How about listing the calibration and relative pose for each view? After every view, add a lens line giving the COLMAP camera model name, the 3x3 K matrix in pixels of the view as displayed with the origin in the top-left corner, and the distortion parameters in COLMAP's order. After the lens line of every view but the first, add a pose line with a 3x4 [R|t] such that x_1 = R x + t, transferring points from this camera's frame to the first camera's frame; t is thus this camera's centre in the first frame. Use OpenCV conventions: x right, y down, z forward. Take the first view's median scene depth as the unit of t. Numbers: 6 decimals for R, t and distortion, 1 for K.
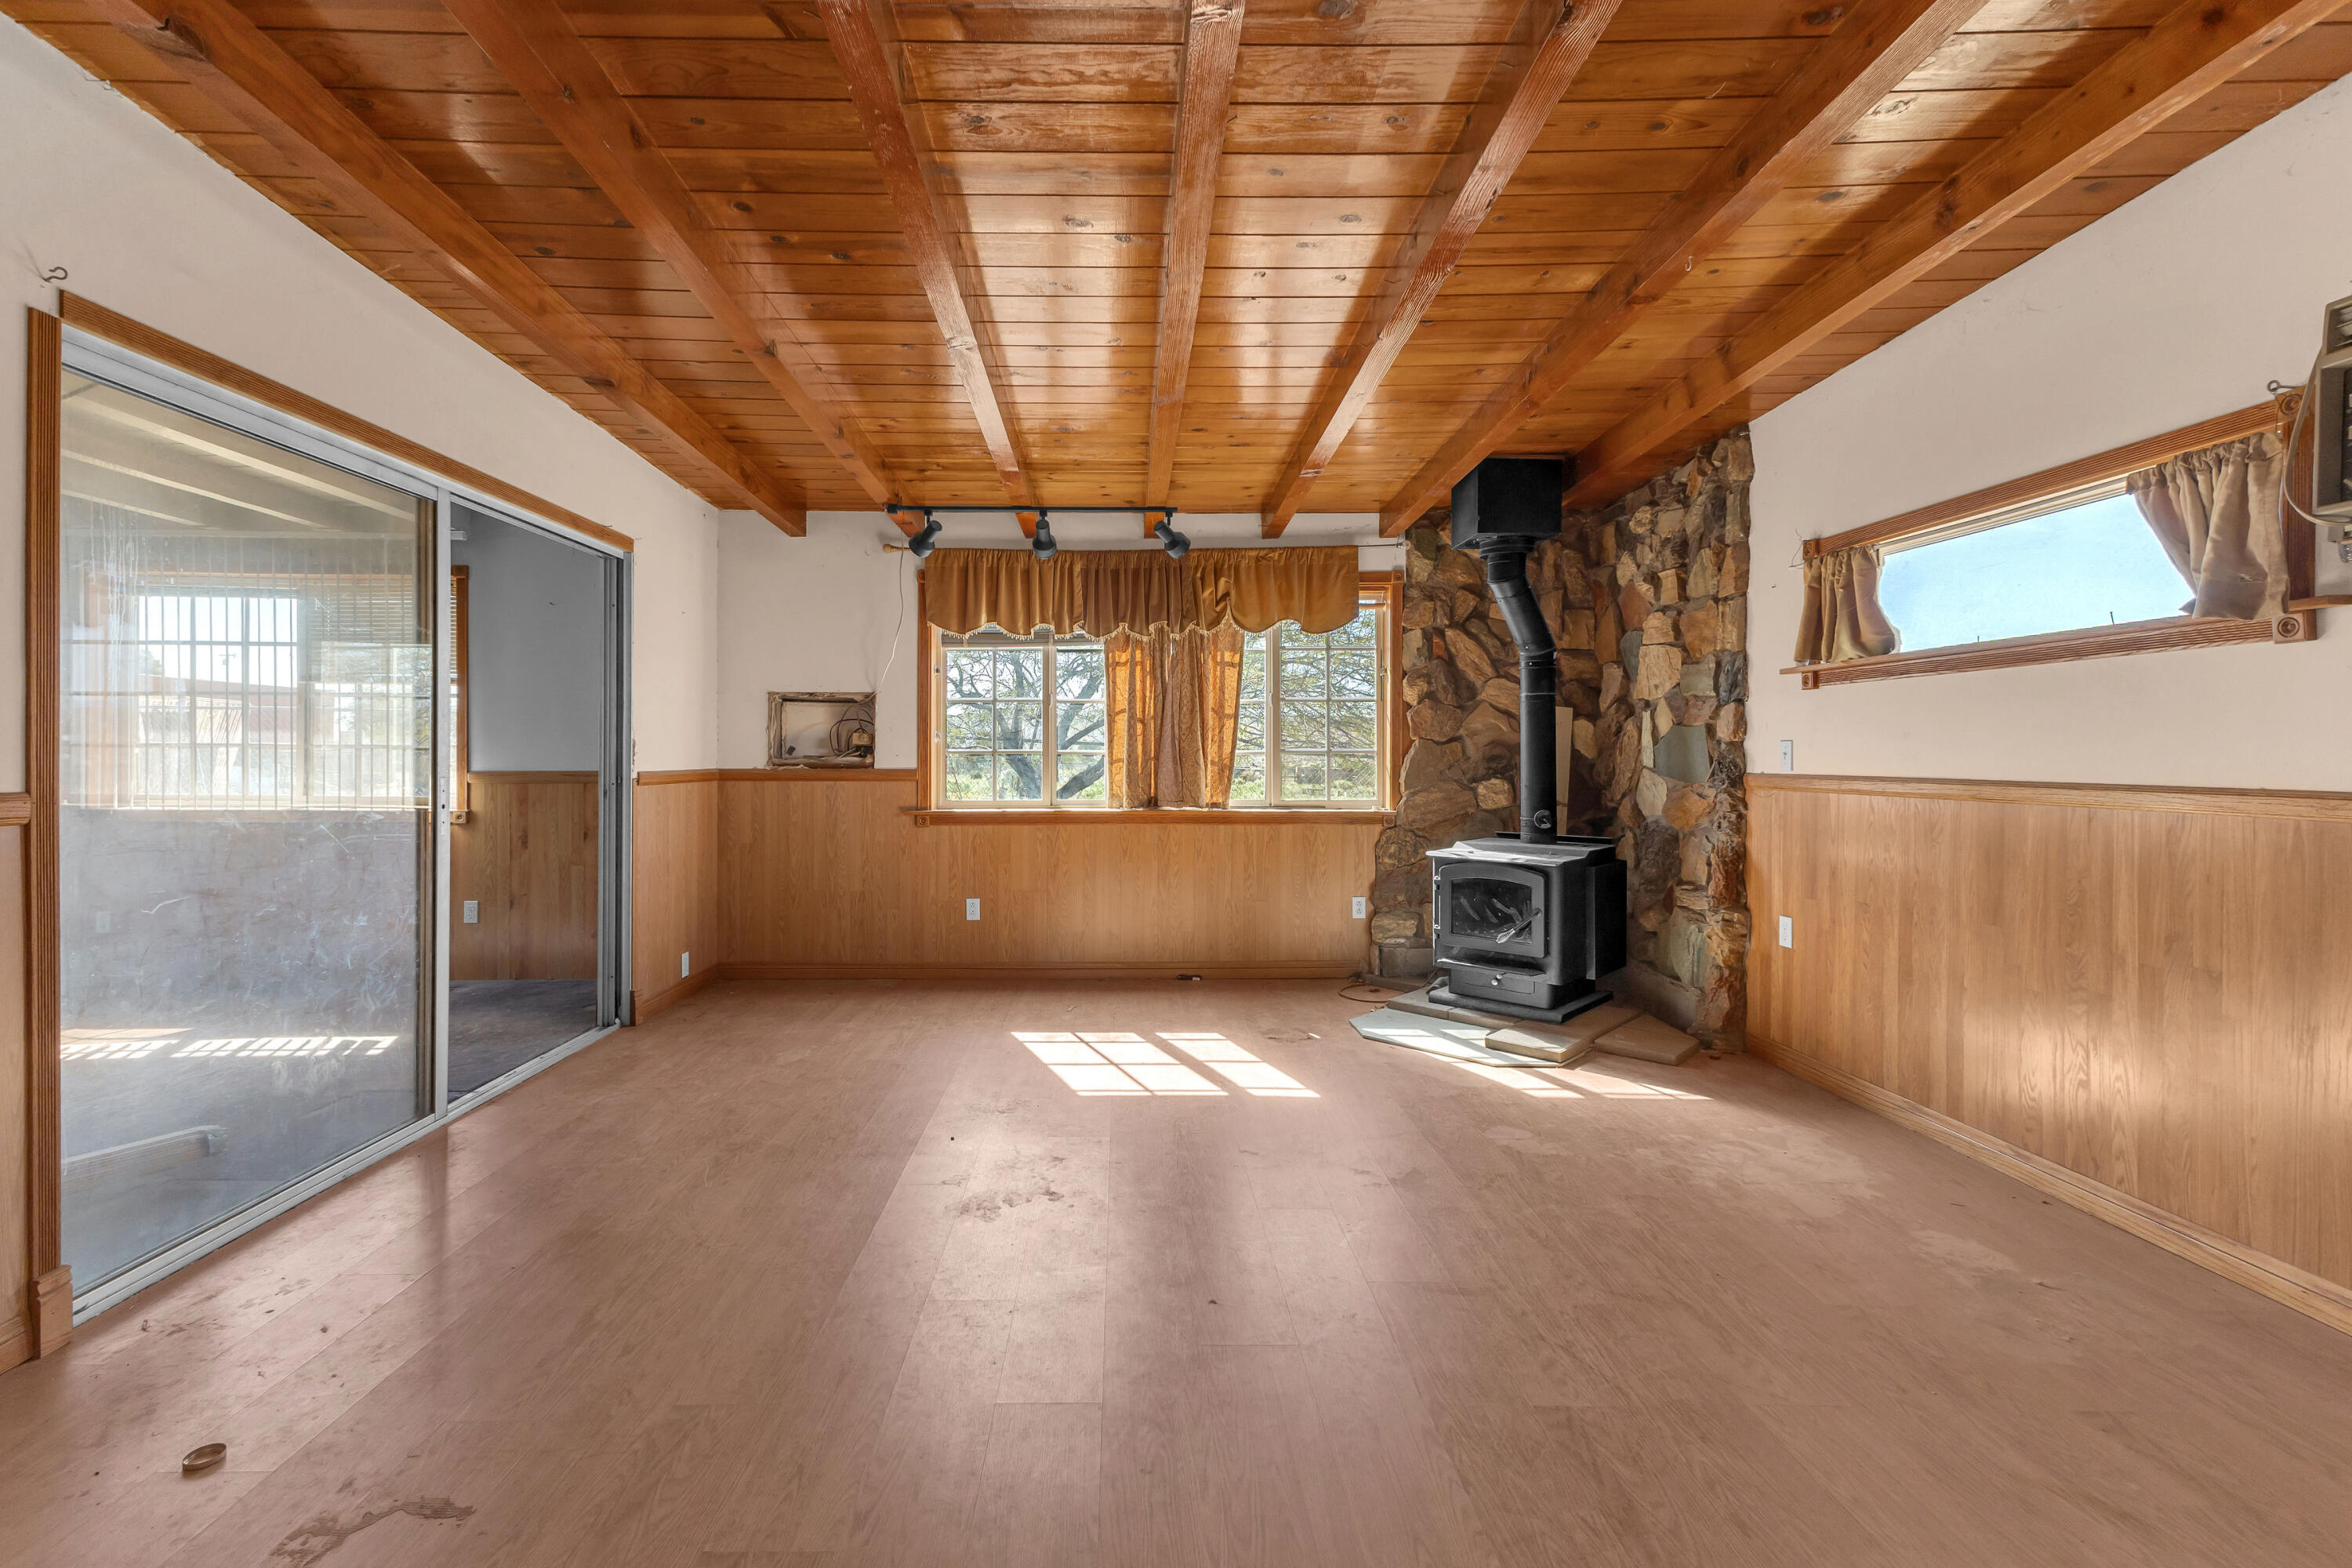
lens RADIAL K [[1043.6, 0, 1125.7], [0, 1043.6, 759.2], [0, 0, 1]] dist [0.010865, -0.000007]
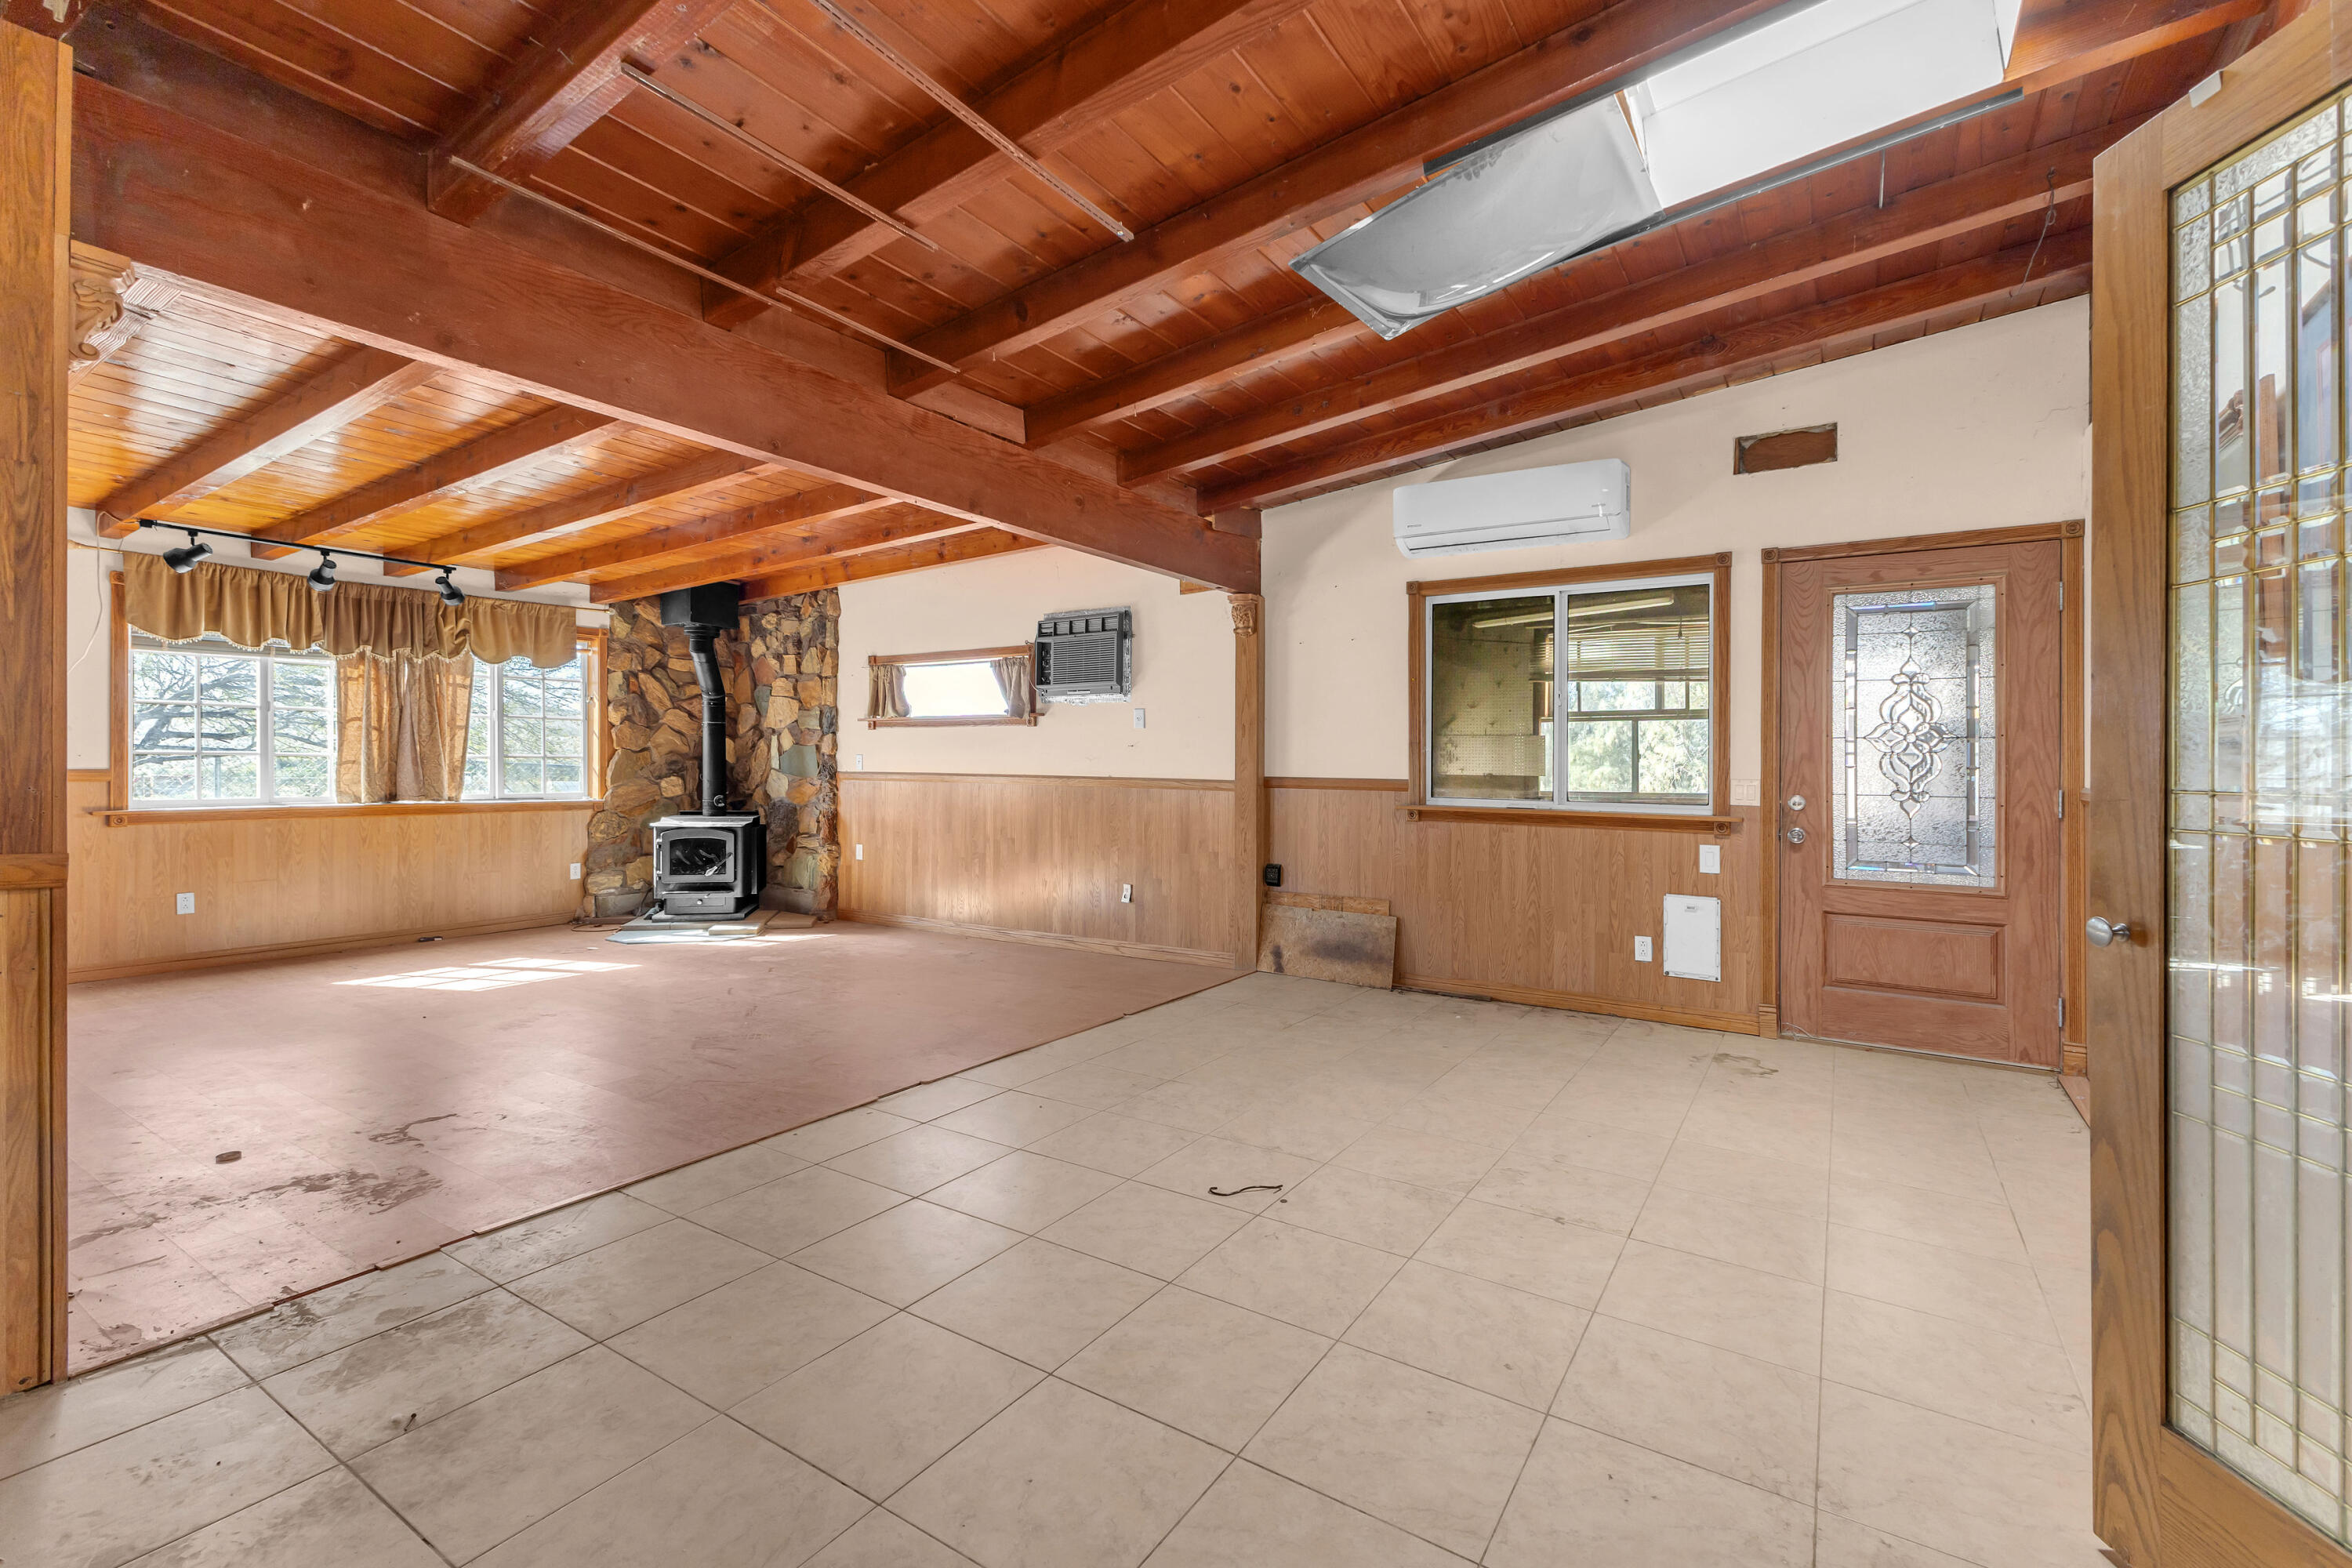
lens RADIAL K [[1014.5, 0, 1177.1], [0, 1014.5, 814.6], [0, 0, 1]] dist [0.009560, -0.000133]
pose [[0.555487, -0.035291, 0.830776, -0.476104], [-0.005618, 0.998917, 0.046190, 0.002043], [-0.831506, -0.030326, 0.554687, -0.423730]]
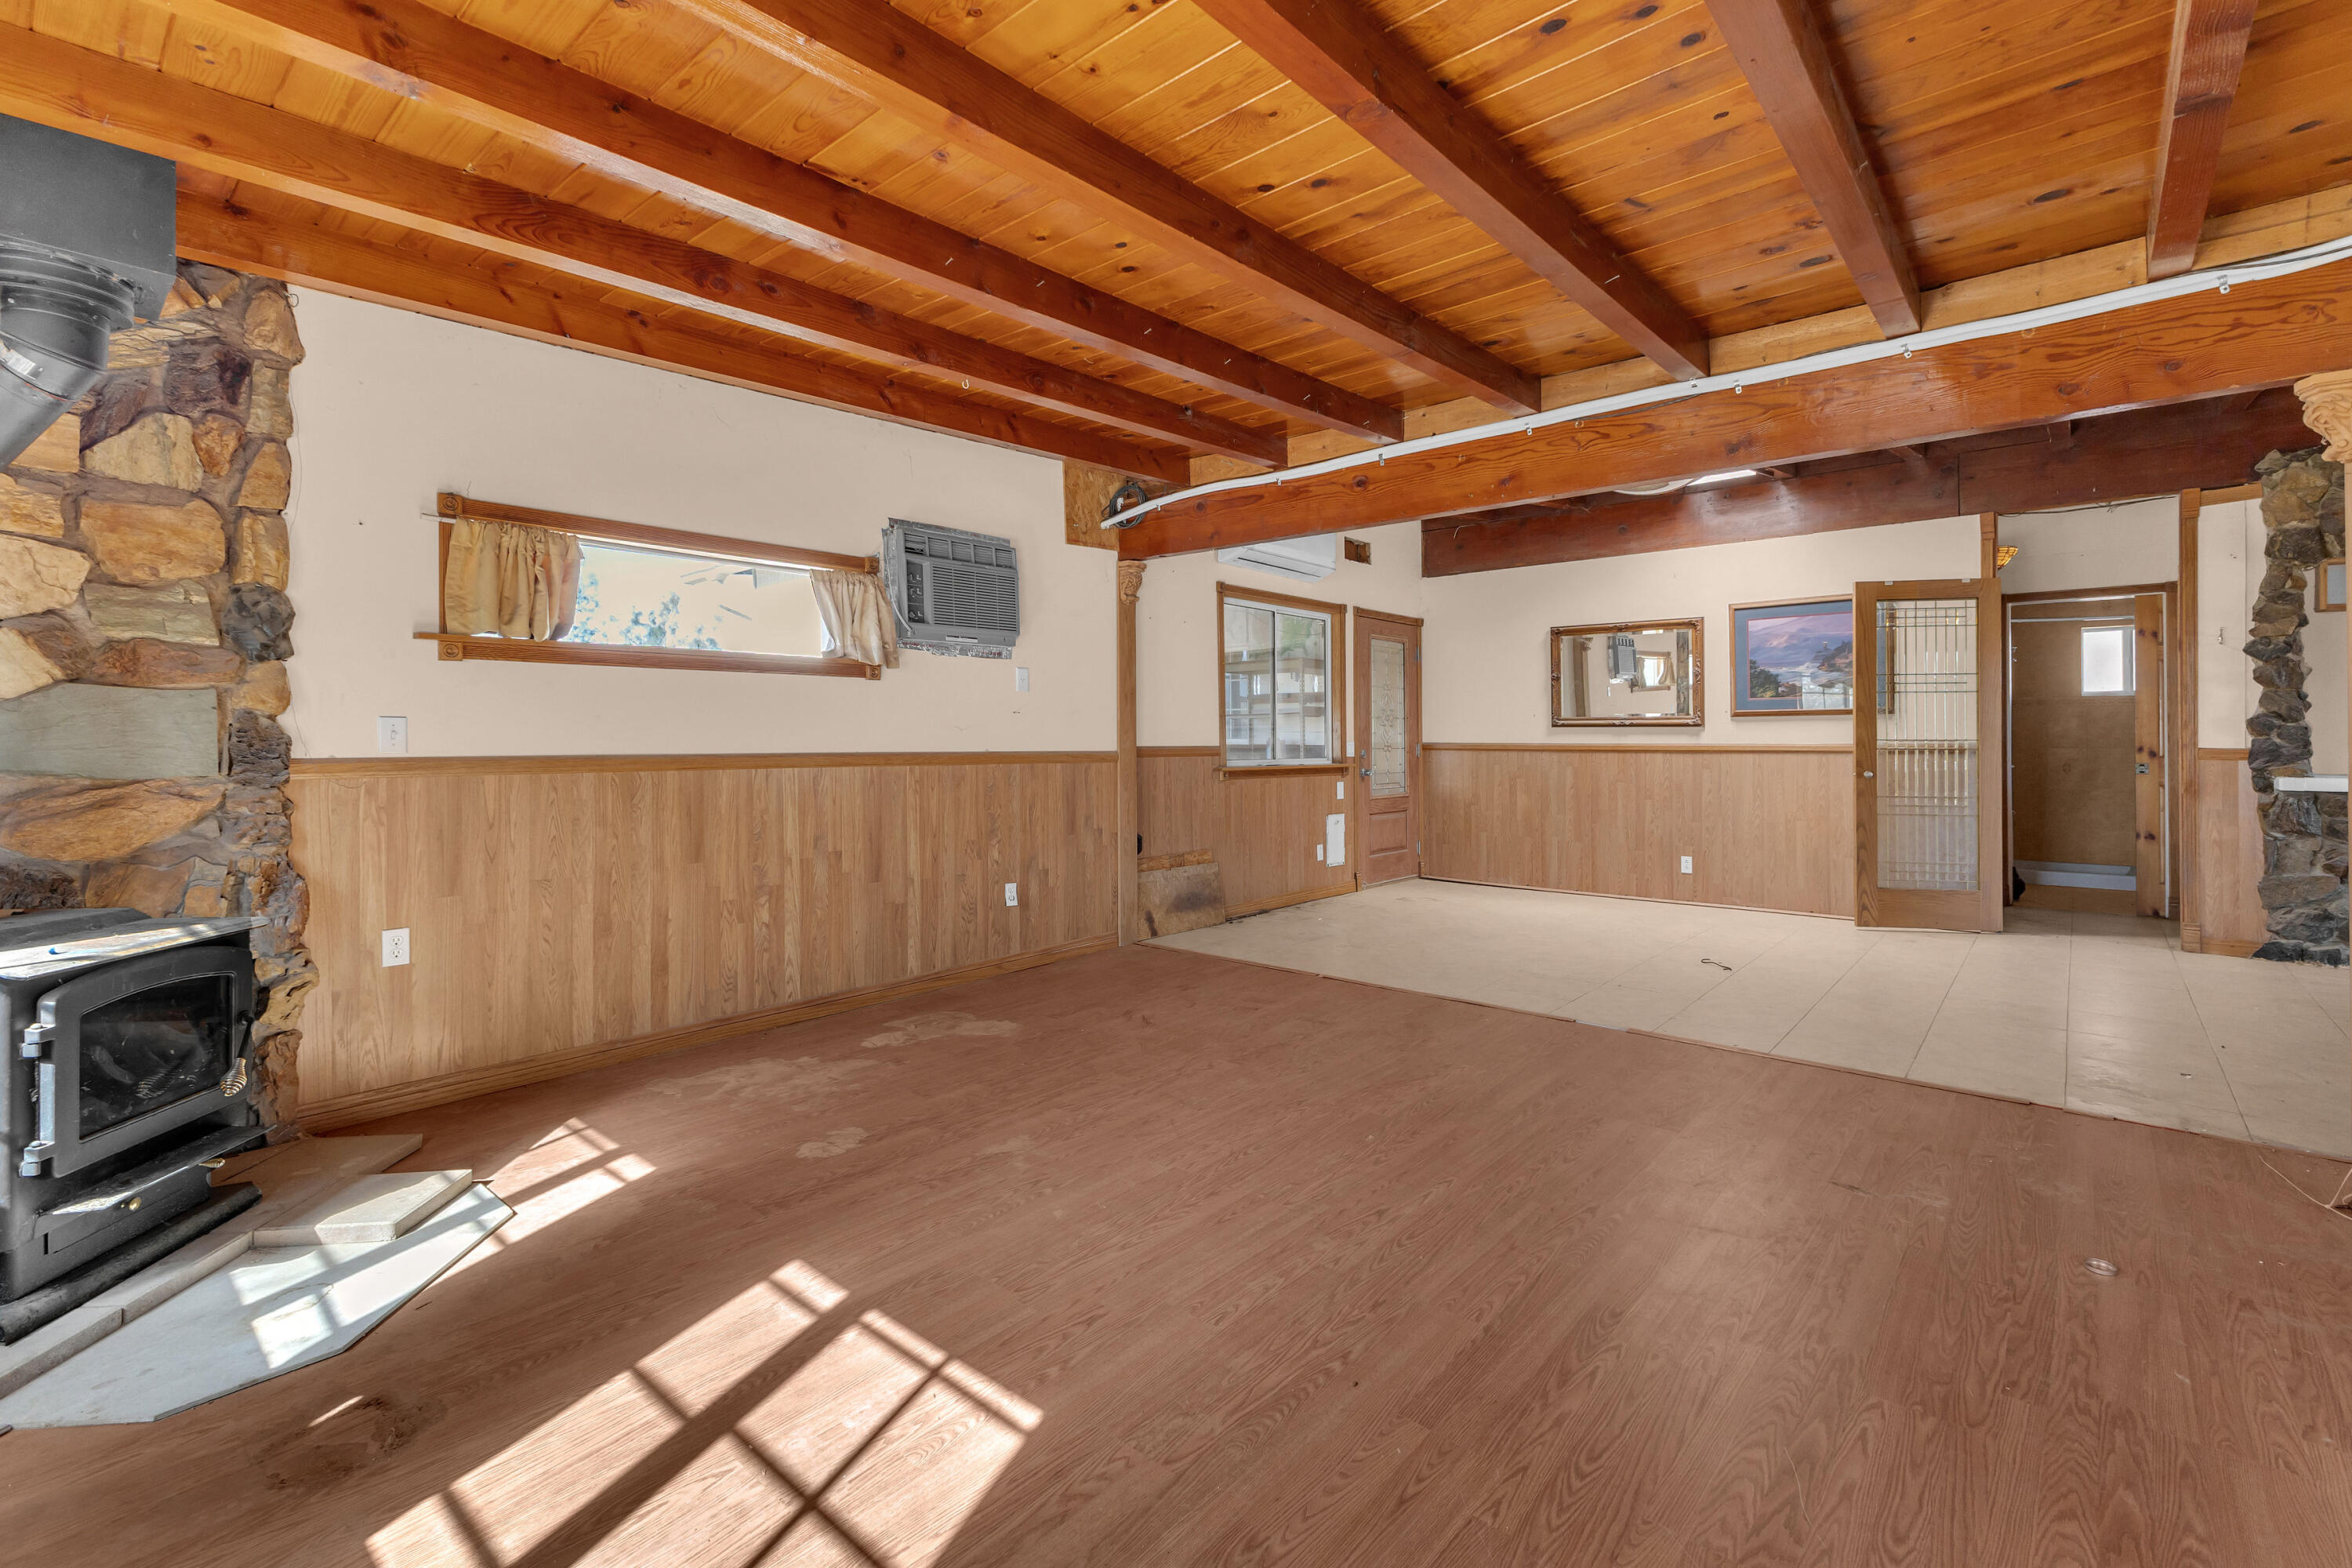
lens RADIAL K [[1031.0, 0, 1181.2], [0, 1031.0, 752.1], [0, 0, 1]] dist [0.010226, -0.000372]
pose [[-0.745509, -0.008090, 0.666447, -0.292252], [0.004267, 0.999848, 0.016911, -0.001033], [-0.666482, 0.015451, -0.745361, 0.909845]]
